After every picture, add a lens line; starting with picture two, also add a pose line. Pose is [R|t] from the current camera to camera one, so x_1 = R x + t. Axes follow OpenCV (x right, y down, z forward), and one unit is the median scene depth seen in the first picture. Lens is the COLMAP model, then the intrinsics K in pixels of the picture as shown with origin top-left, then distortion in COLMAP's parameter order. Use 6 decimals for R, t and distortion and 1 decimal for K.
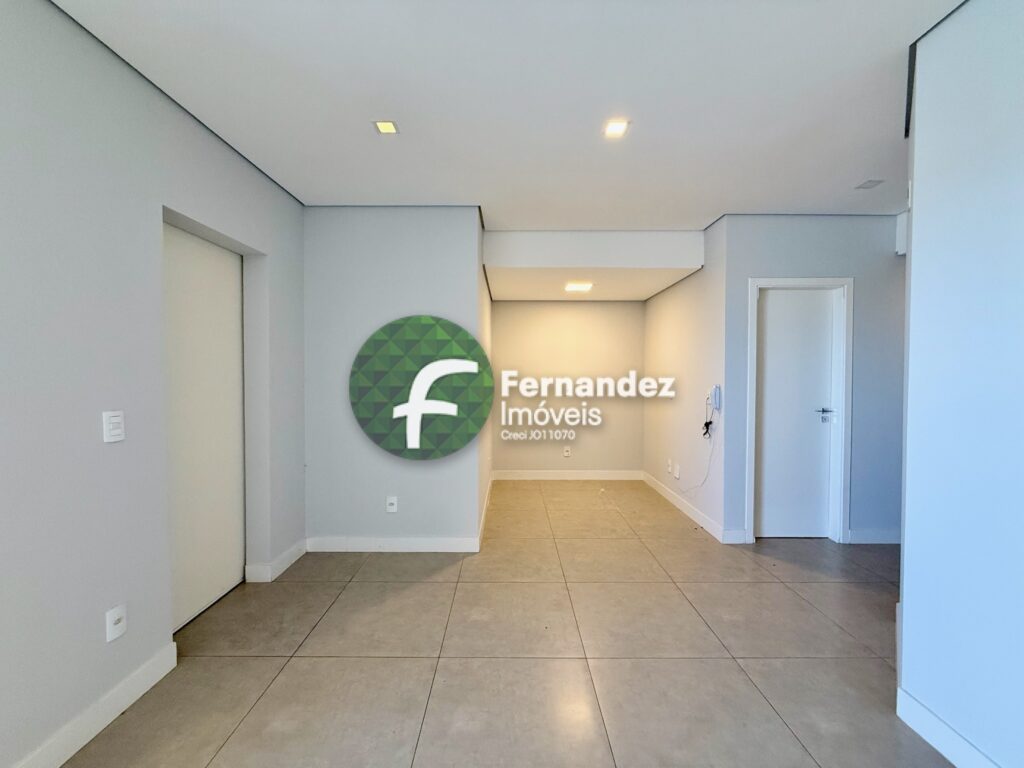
lens RADIAL K [[405.7, 0, 509.2], [0, 405.7, 383.7], [0, 0, 1]] dist [-0.000366, 0.000002]
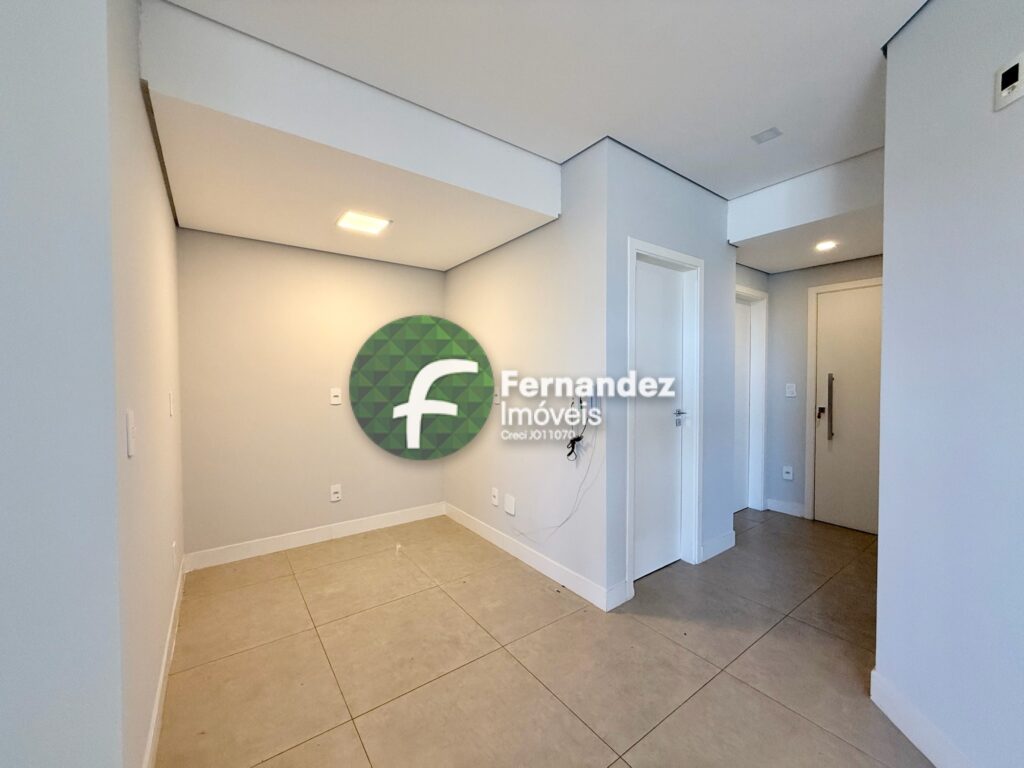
lens RADIAL K [[405.7, 0, 509.2], [0, 405.7, 383.7], [0, 0, 1]] dist [-0.000366, 0.000002]
pose [[0.807454, -0.012675, 0.589794, -0.012658], [0.014201, 0.999897, 0.002046, -0.001047], [-0.589759, 0.006723, 0.807551, 0.484850]]
